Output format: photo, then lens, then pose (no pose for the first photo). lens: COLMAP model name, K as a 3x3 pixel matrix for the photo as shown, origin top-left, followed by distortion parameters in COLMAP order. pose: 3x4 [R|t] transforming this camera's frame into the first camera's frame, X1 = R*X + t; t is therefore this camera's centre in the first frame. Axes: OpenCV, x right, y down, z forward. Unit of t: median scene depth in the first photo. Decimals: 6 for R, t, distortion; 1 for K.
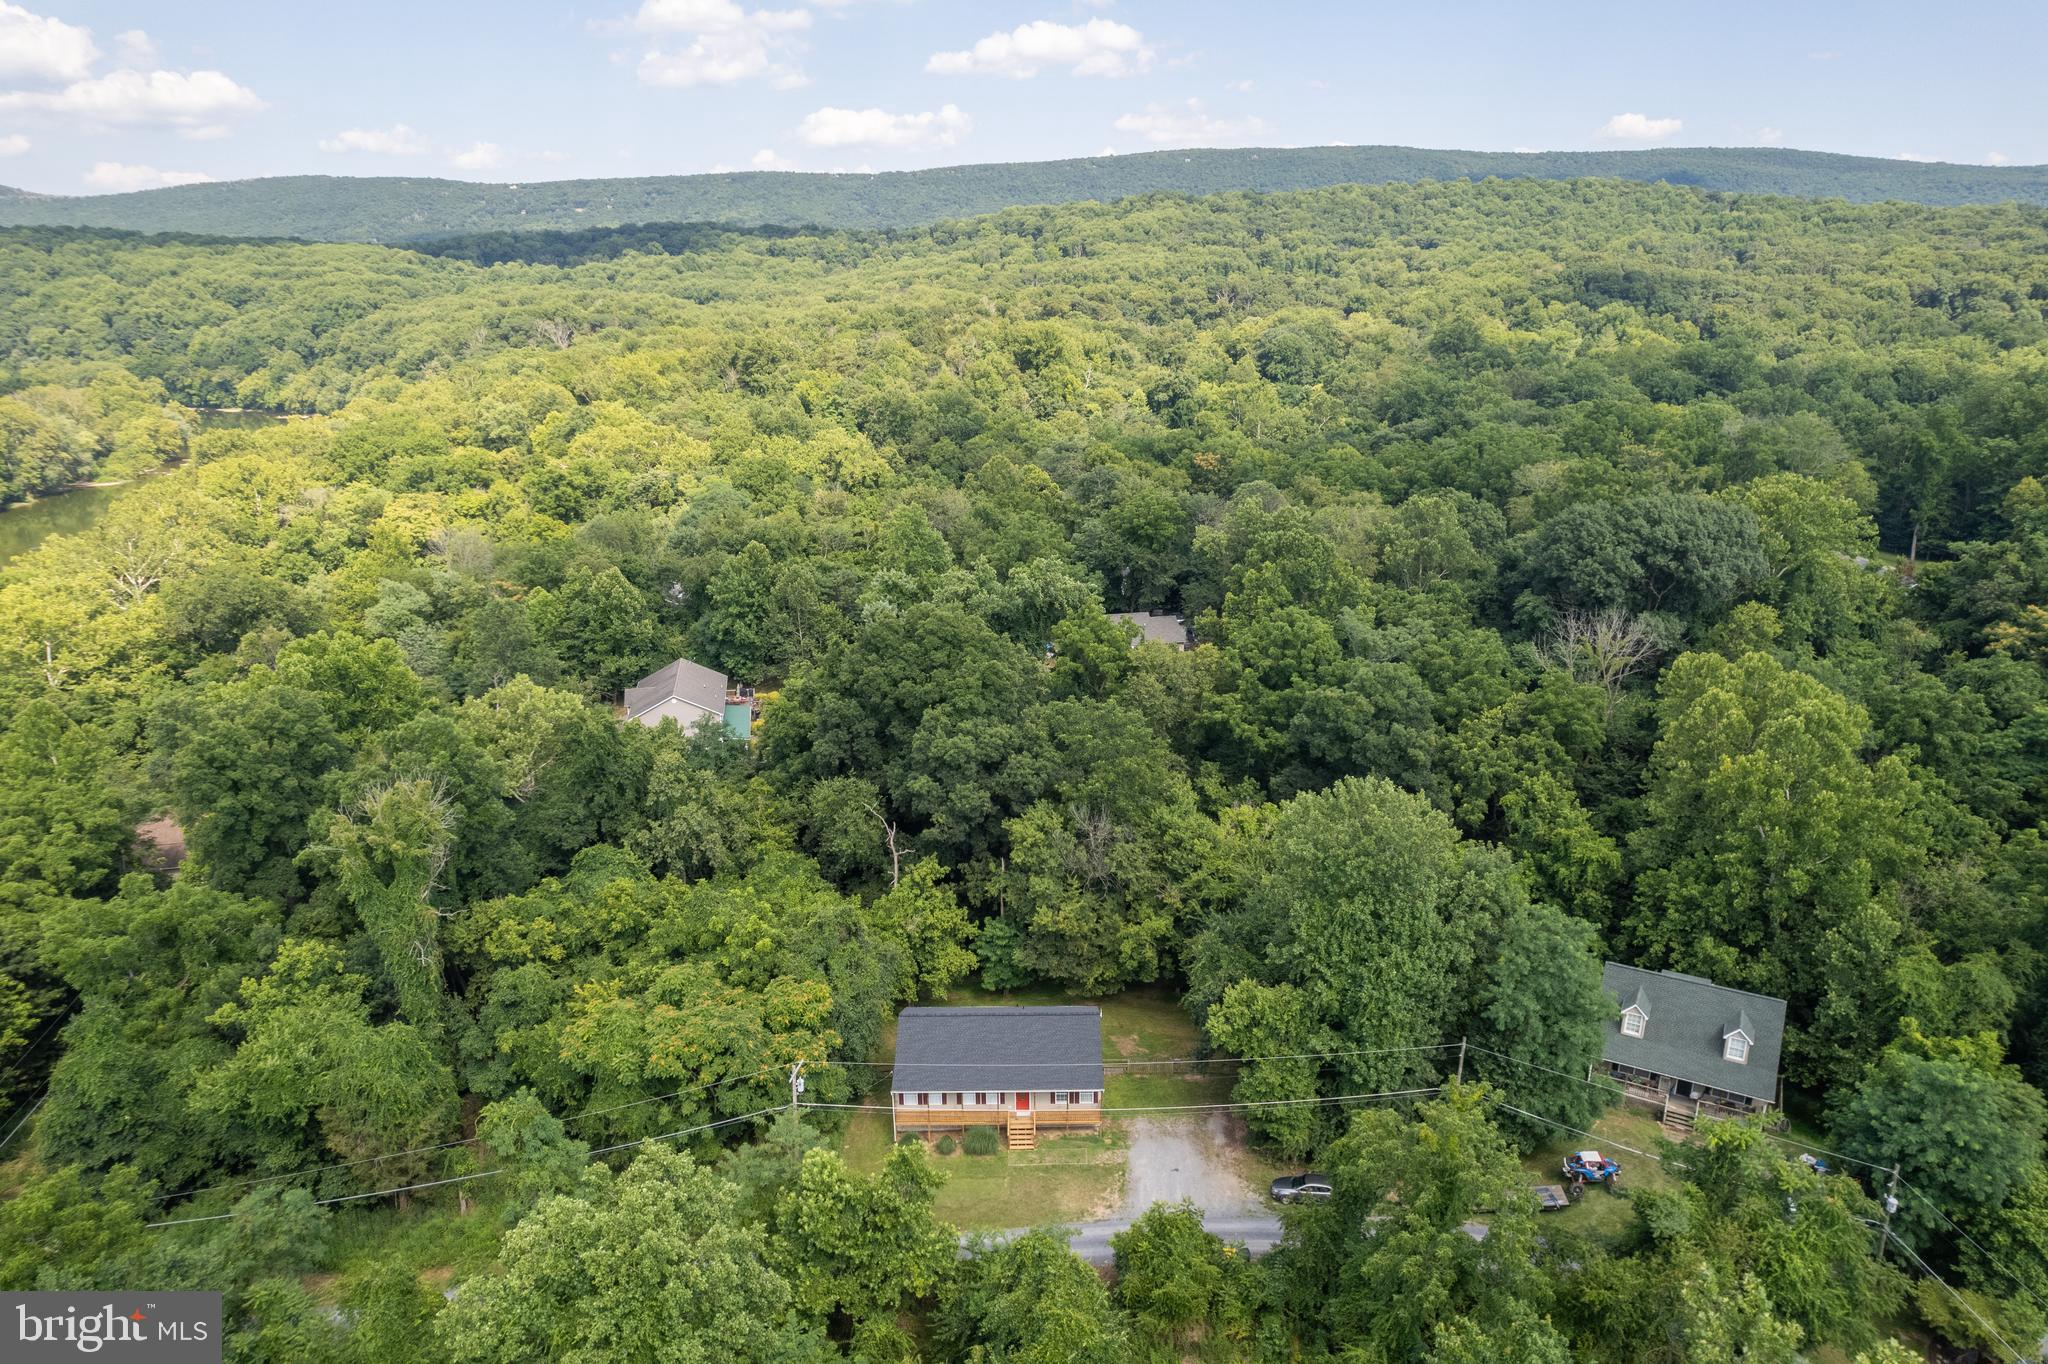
lens RADIAL K [[1309.5, 0, 1028.8], [0, 1309.5, 683.9], [0, 0, 1]] dist [-0.077852, 0.070610]
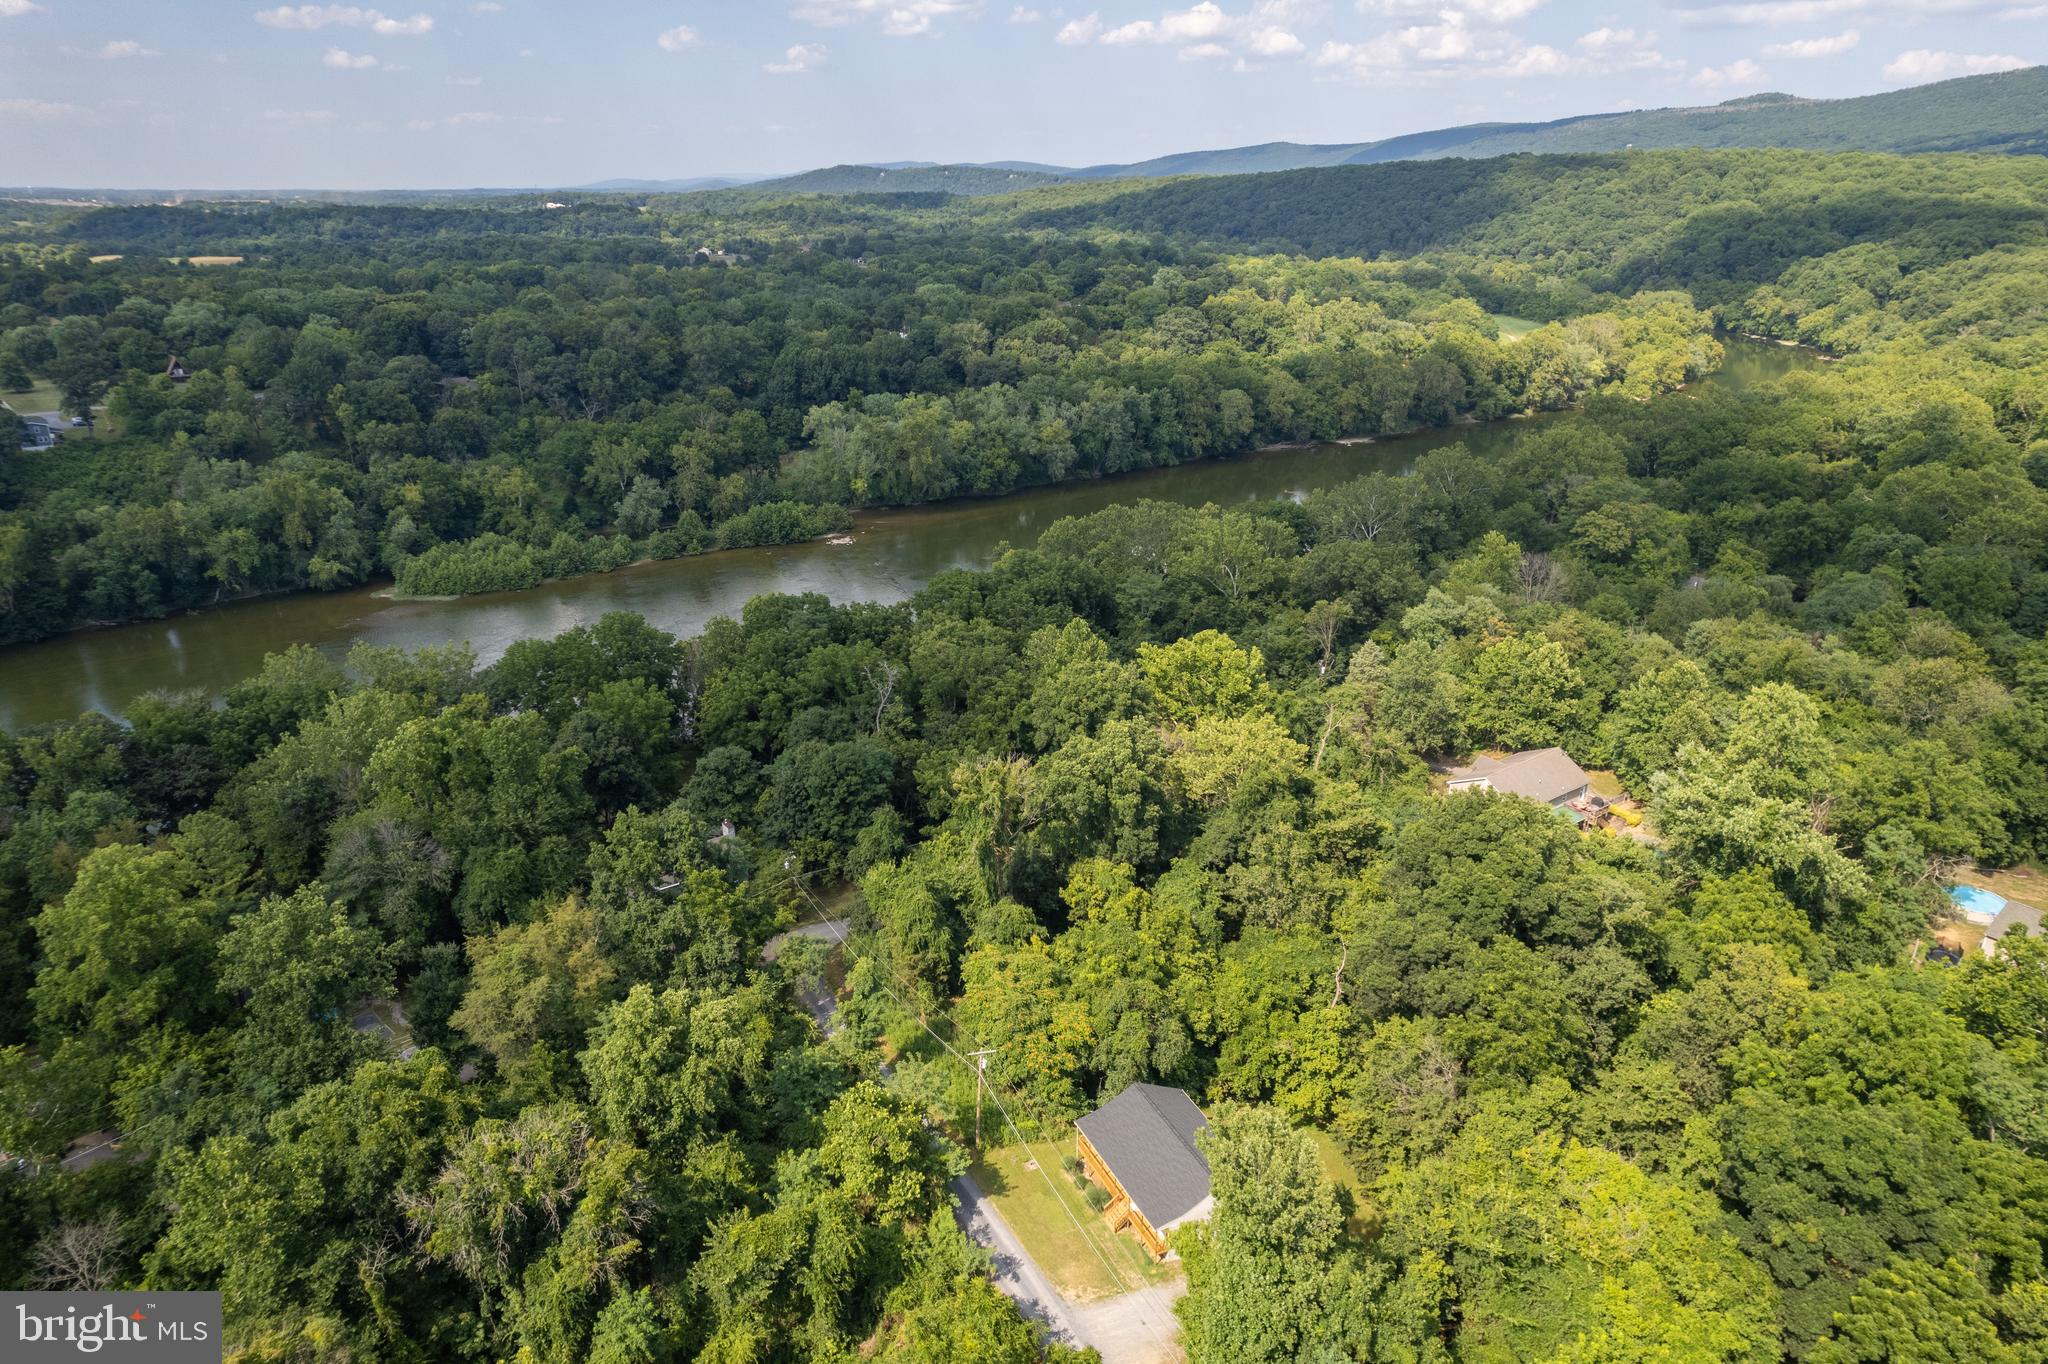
lens RADIAL K [[1309.5, 0, 1028.8], [0, 1309.5, 683.9], [0, 0, 1]] dist [-0.077852, 0.070610]
pose [[0.414373, 0.337442, -0.845238, 0.636561], [-0.274126, 0.931871, 0.237639, -0.303032], [0.867842, 0.133230, 0.478644, 0.210891]]
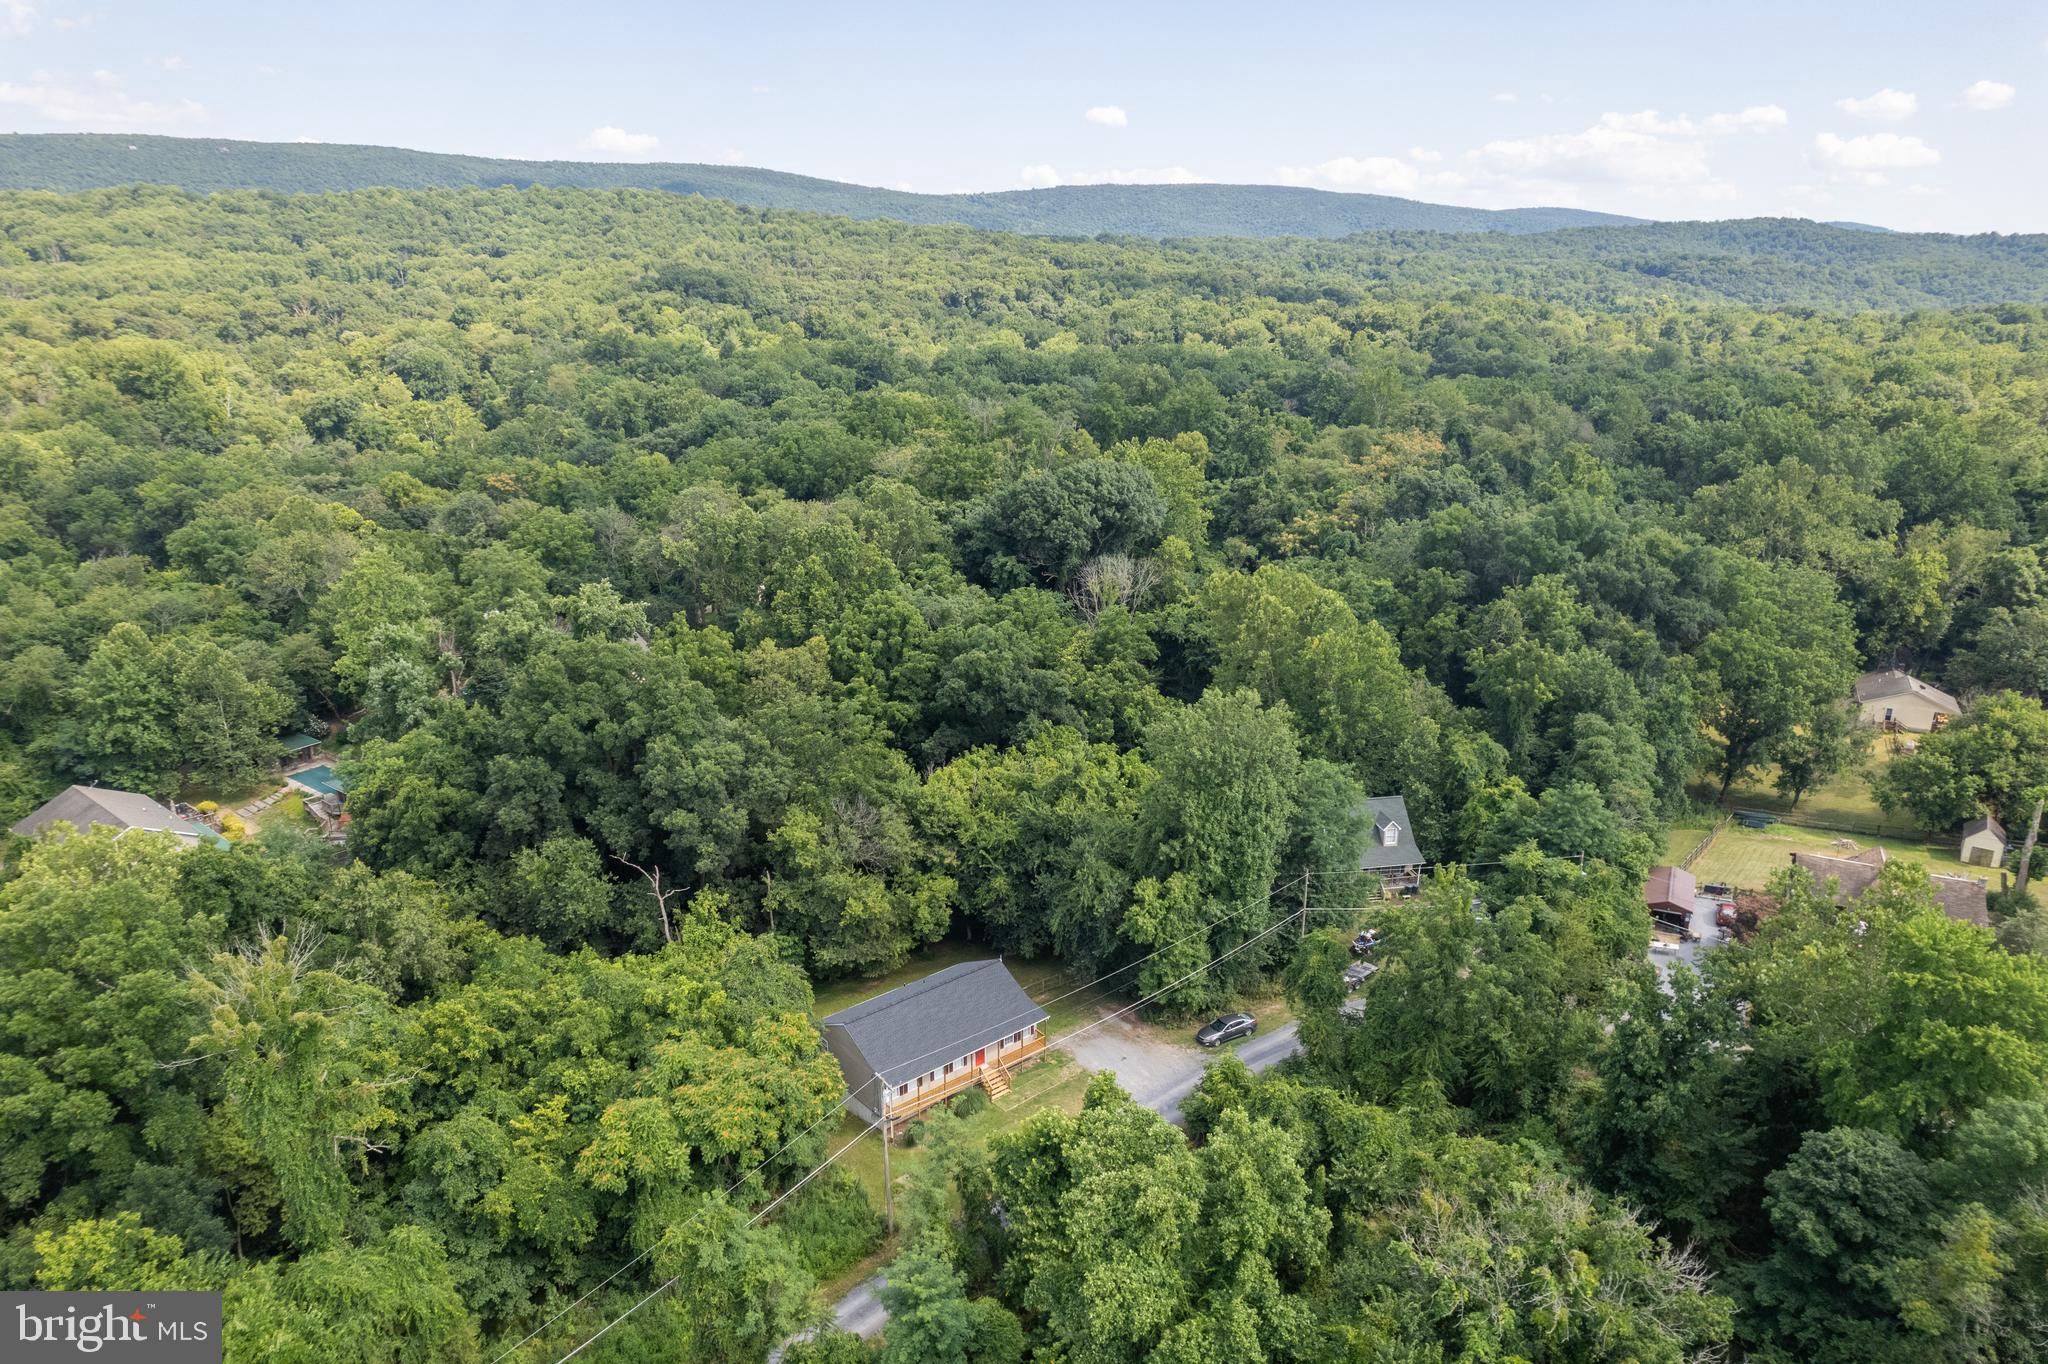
lens RADIAL K [[1309.5, 0, 1028.8], [0, 1309.5, 683.9], [0, 0, 1]] dist [-0.077852, 0.070610]
pose [[0.765466, -0.182733, 0.616986, -0.454476], [0.185955, 0.980739, 0.059761, -0.028941], [-0.616022, 0.068987, 0.784702, 0.088019]]
